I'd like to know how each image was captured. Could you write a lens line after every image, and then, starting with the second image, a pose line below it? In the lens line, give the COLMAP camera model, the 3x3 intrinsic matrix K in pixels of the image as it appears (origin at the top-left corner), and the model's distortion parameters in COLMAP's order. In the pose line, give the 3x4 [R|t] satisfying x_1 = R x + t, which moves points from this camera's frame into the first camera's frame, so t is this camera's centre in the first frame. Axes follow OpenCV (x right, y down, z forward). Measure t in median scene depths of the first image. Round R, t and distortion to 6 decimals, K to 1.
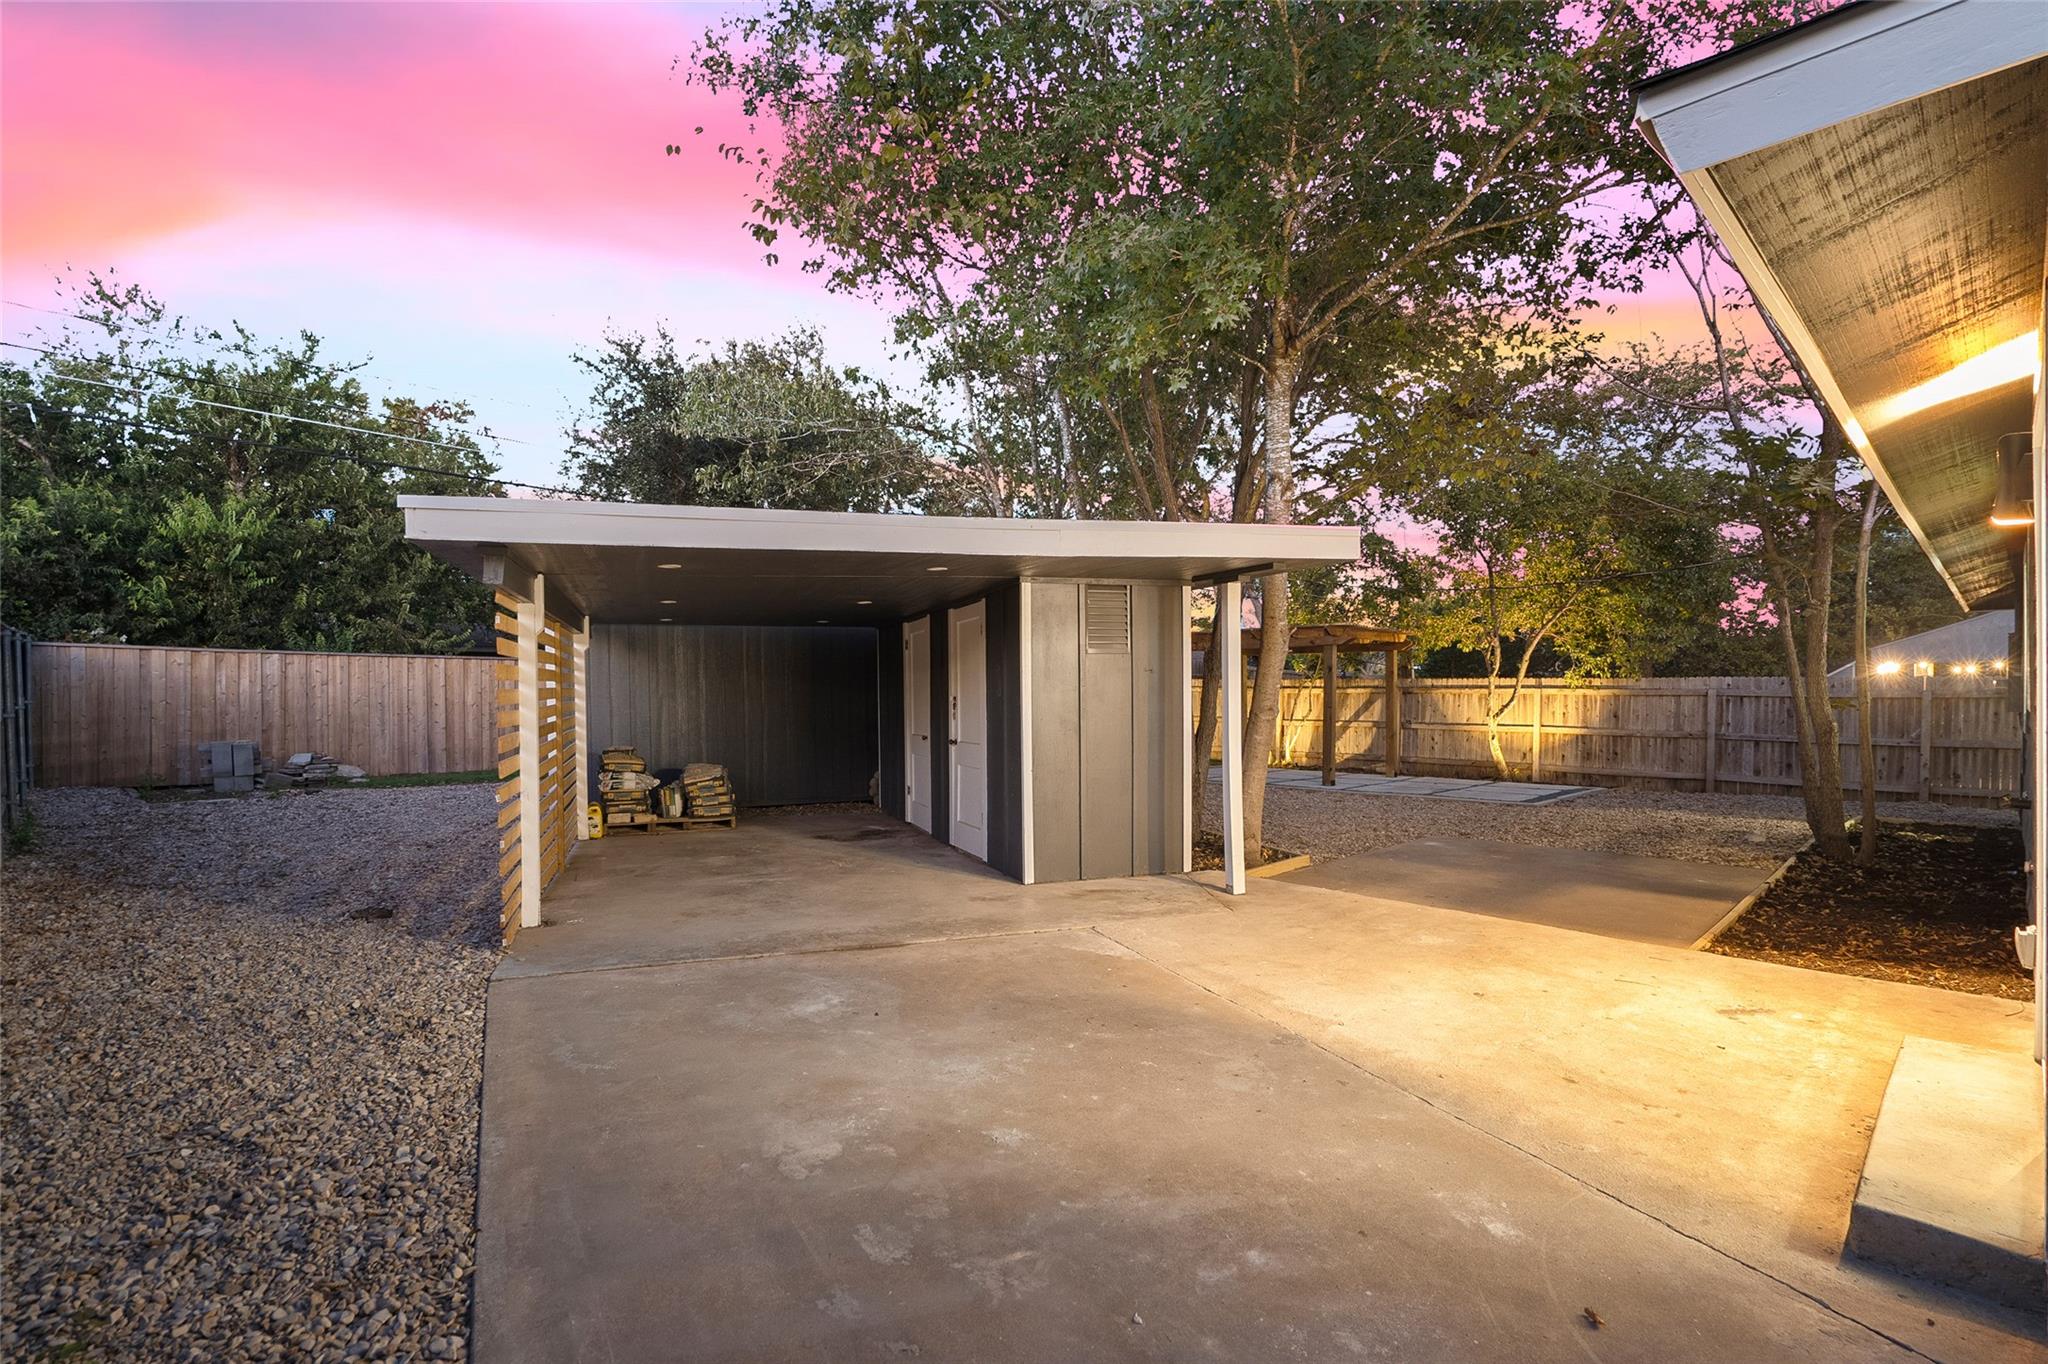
lens RADIAL K [[949.7, 0, 1010.3], [0, 949.7, 690.8], [0, 0, 1]] dist [-0.002587, -0.001028]
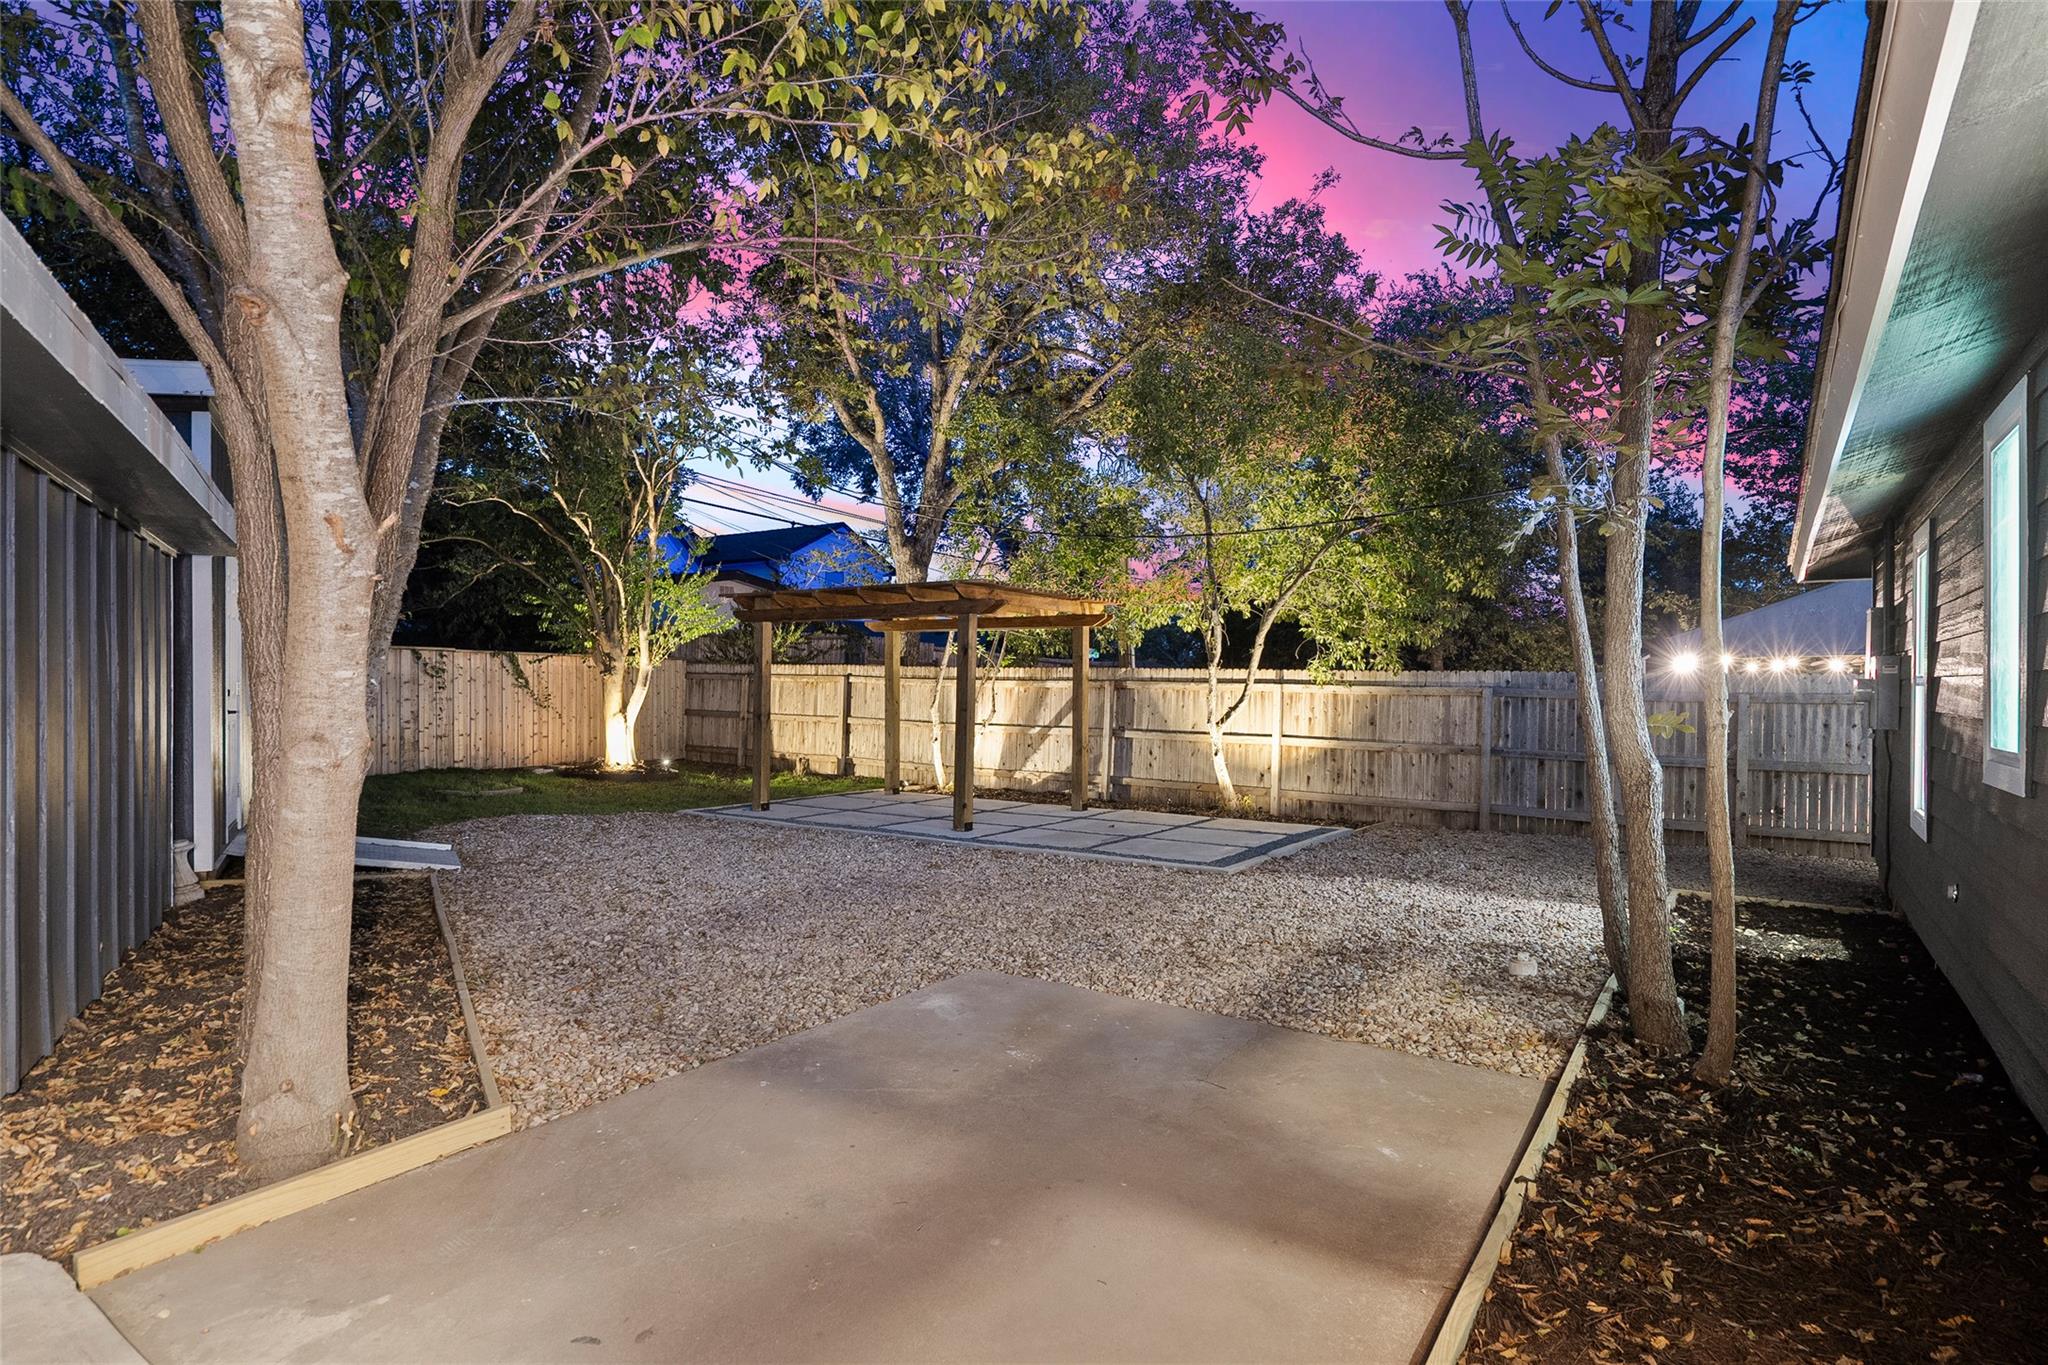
lens RADIAL K [[1091.8, 0, 1029.7], [0, 1091.8, 683.4], [0, 0, 1]] dist [-0.003522, 0.000048]
pose [[0.976669, 0.008268, 0.214590, 0.203240], [-0.009220, 0.999952, 0.003437, -0.004136], [-0.214551, -0.005335, 0.976698, 0.242134]]
